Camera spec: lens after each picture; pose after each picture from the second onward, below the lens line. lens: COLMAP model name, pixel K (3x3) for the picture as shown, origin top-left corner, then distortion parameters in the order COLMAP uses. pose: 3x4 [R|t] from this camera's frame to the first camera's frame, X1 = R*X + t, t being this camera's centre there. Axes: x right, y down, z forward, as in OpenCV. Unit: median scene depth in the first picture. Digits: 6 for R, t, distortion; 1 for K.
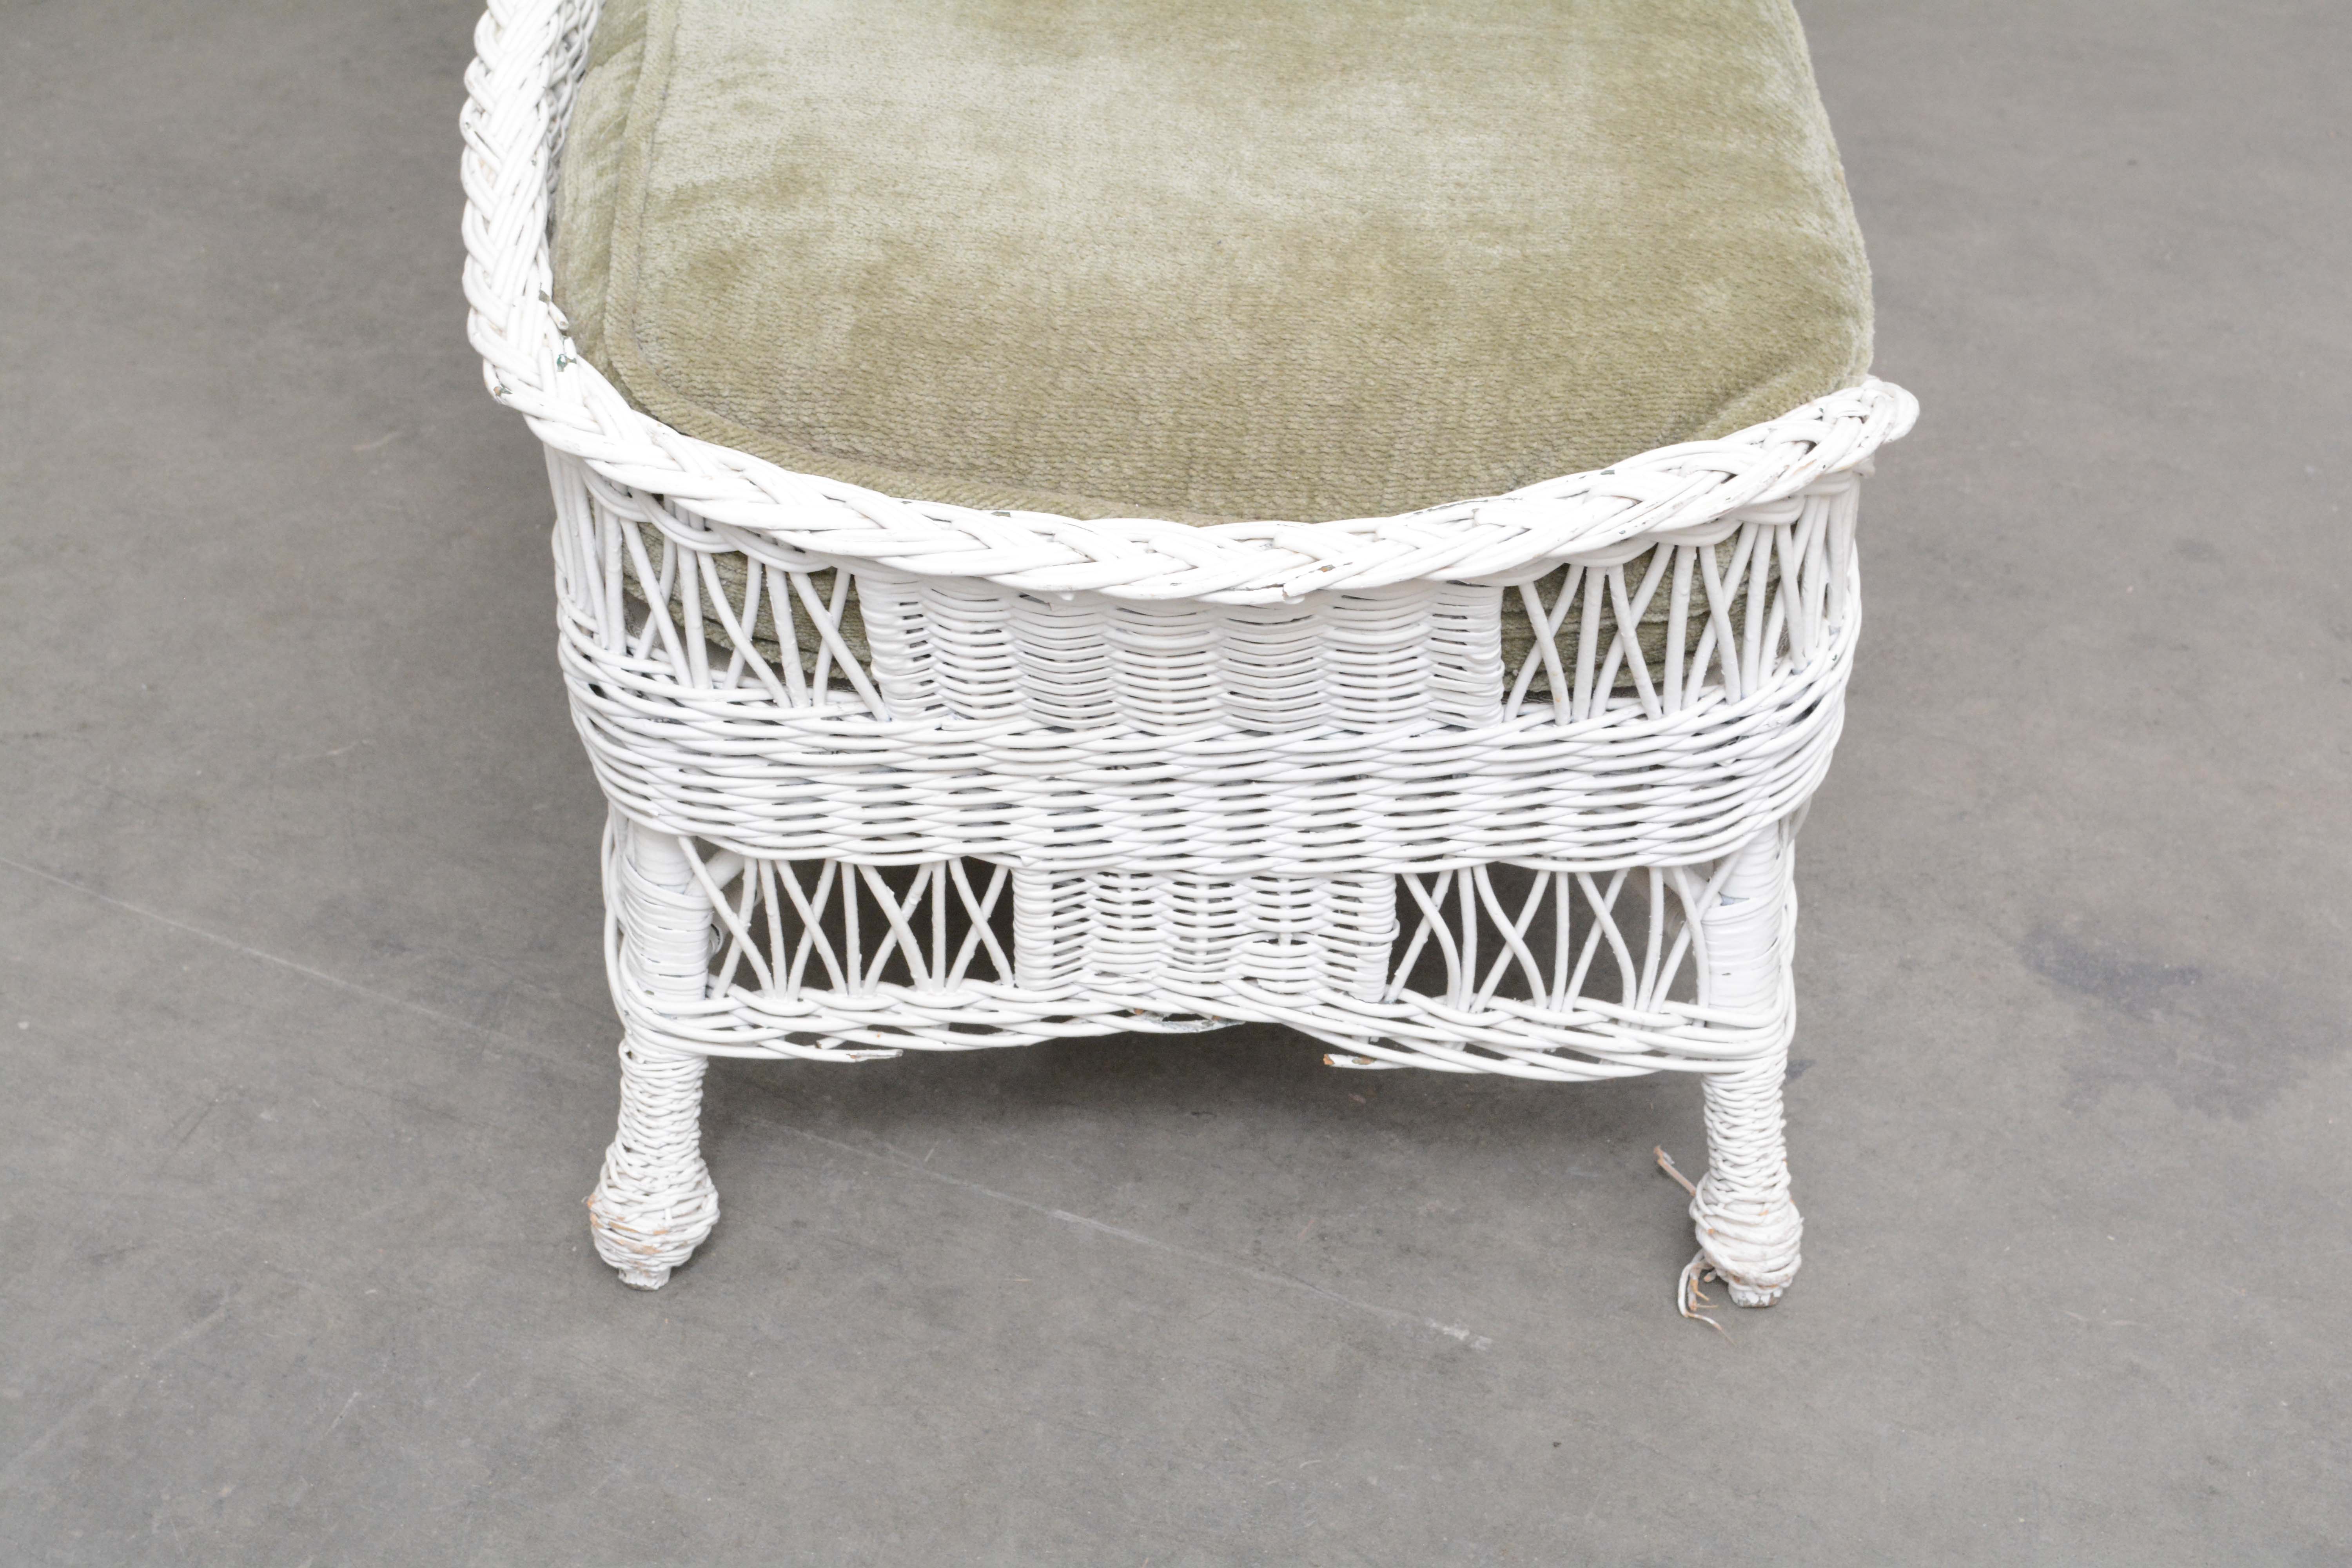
lens RADIAL K [[3594.8, 0, 1184.8], [0, 3594.8, 787.0], [0, 0, 1]] dist [-0.018292, 0.000000]
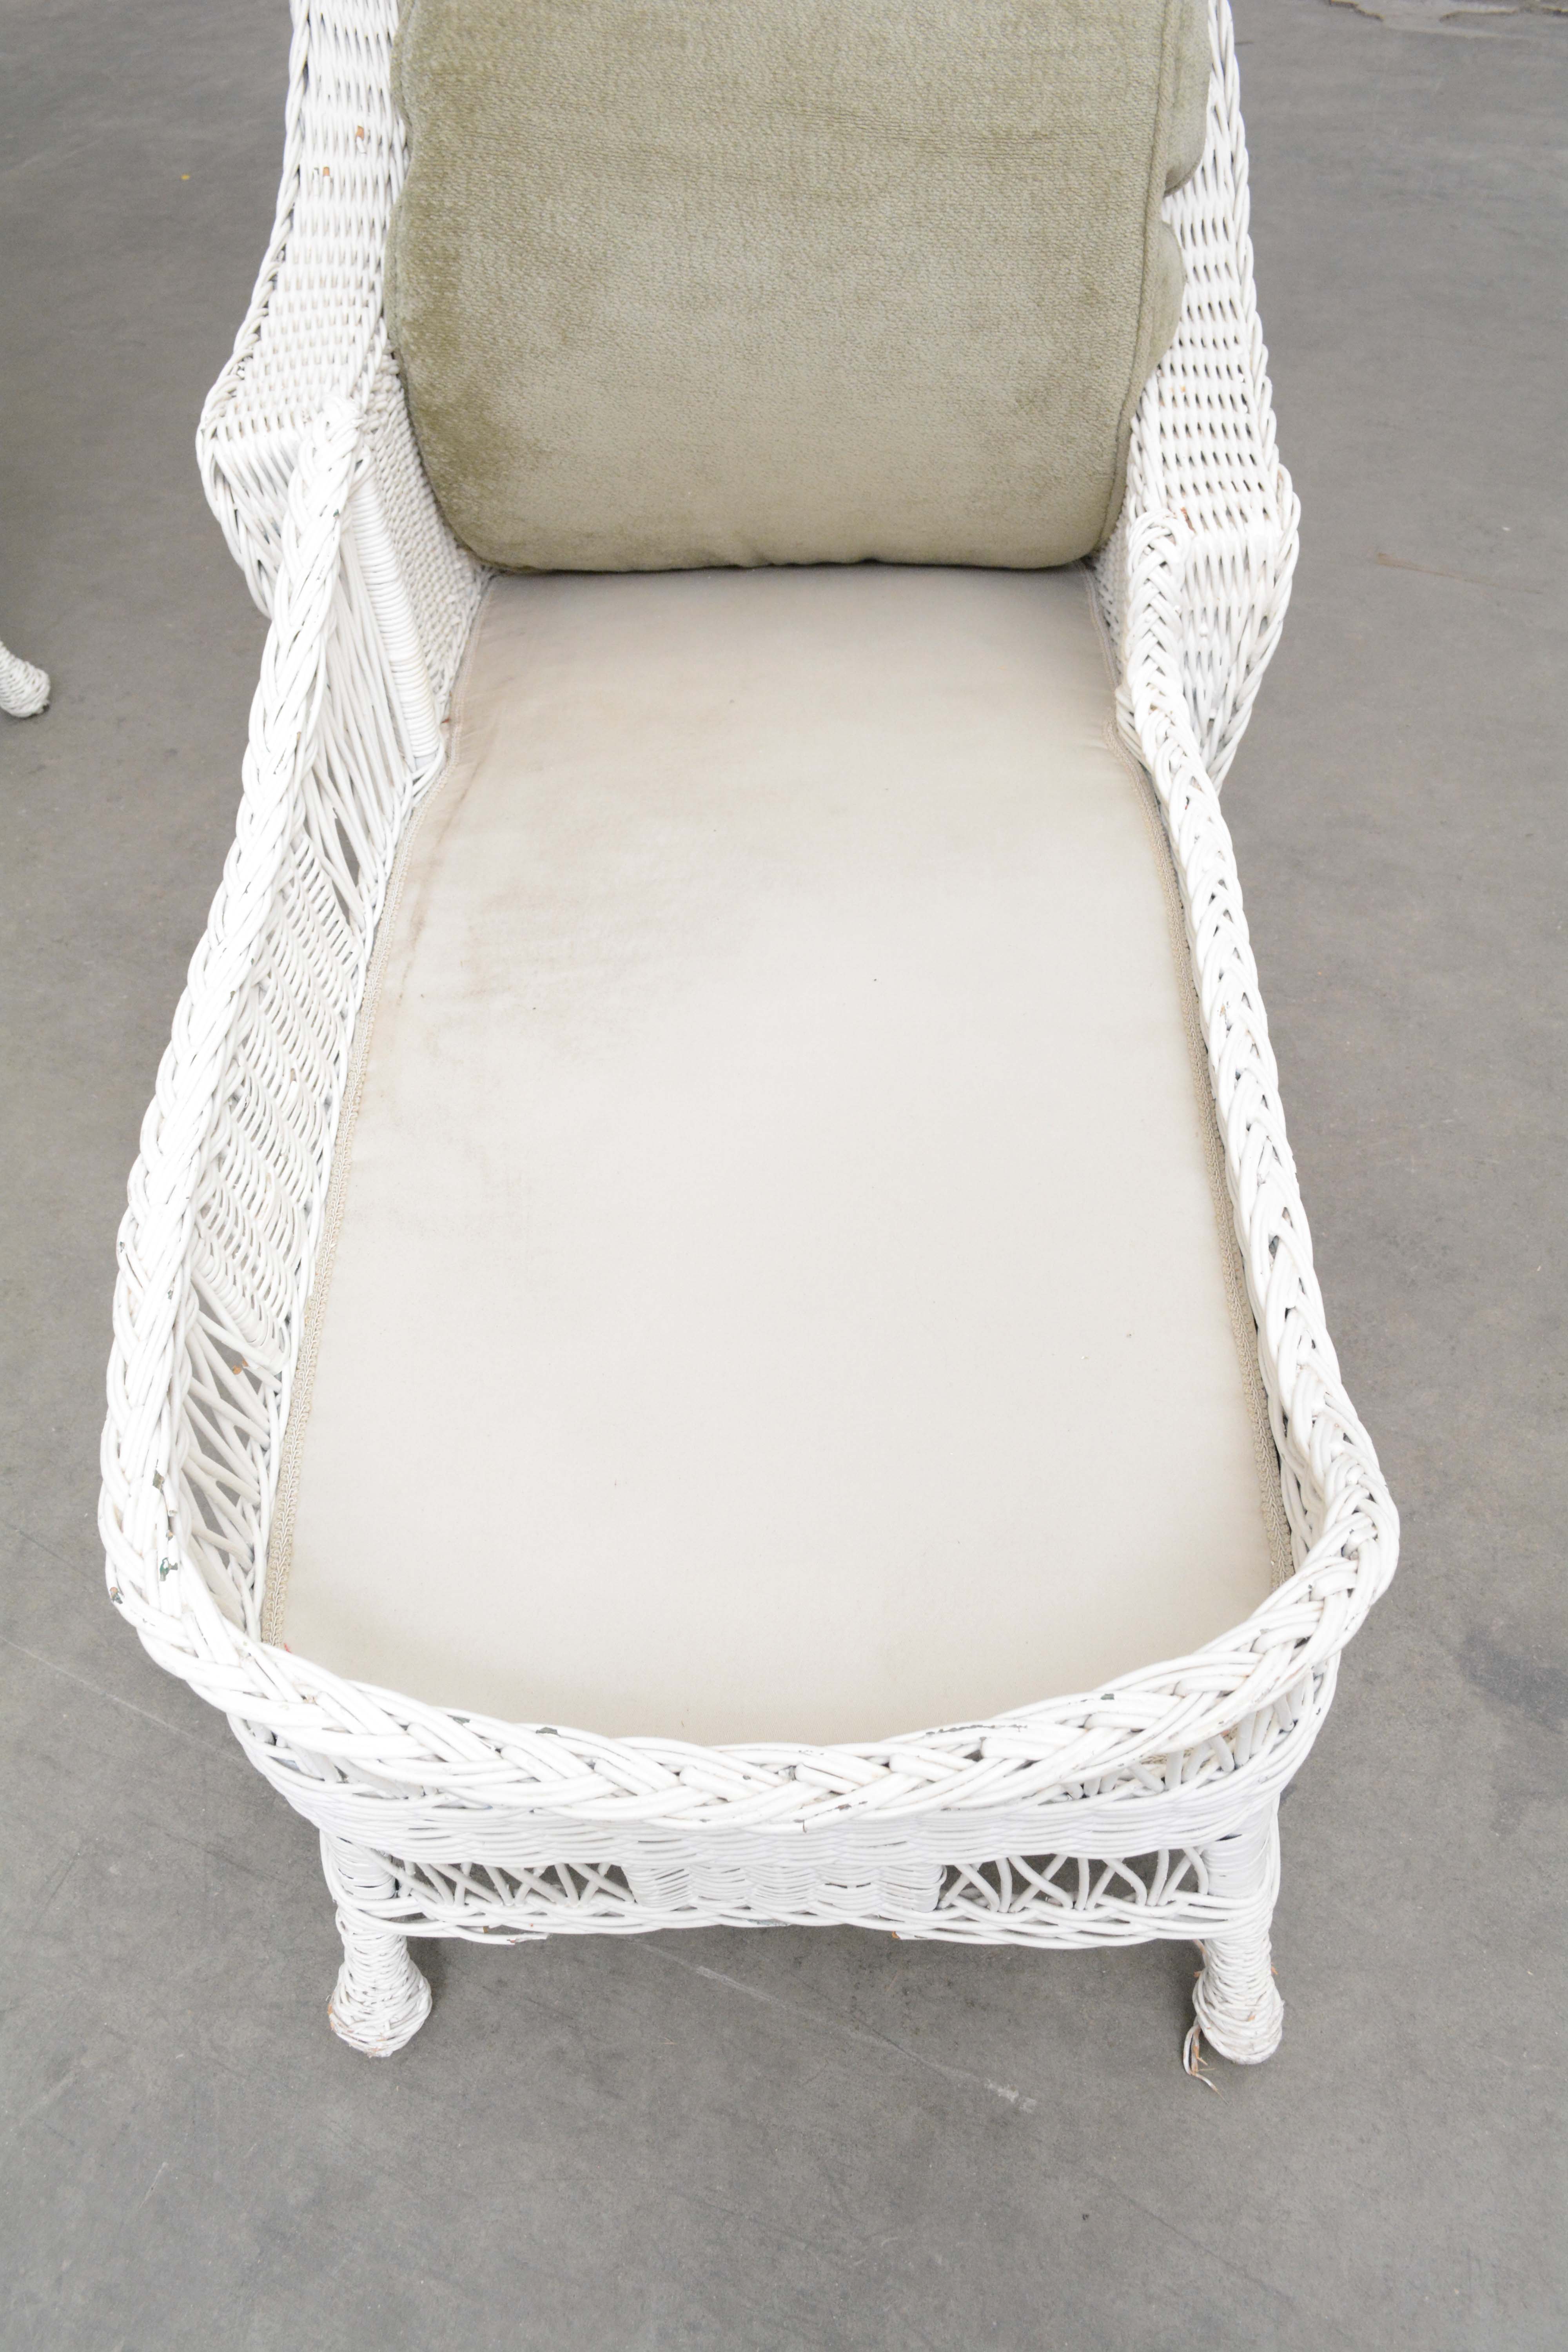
lens RADIAL K [[1959.0, 0, 779.6], [0, 1959.0, 1176.7], [0, 0, 1]] dist [-0.079787, 0.009984]
pose [[0.995971, -0.032561, -0.083556, 0.061714], [0.046269, 0.984738, 0.167779, -0.282878], [0.076818, -0.170969, 0.982277, 0.377149]]
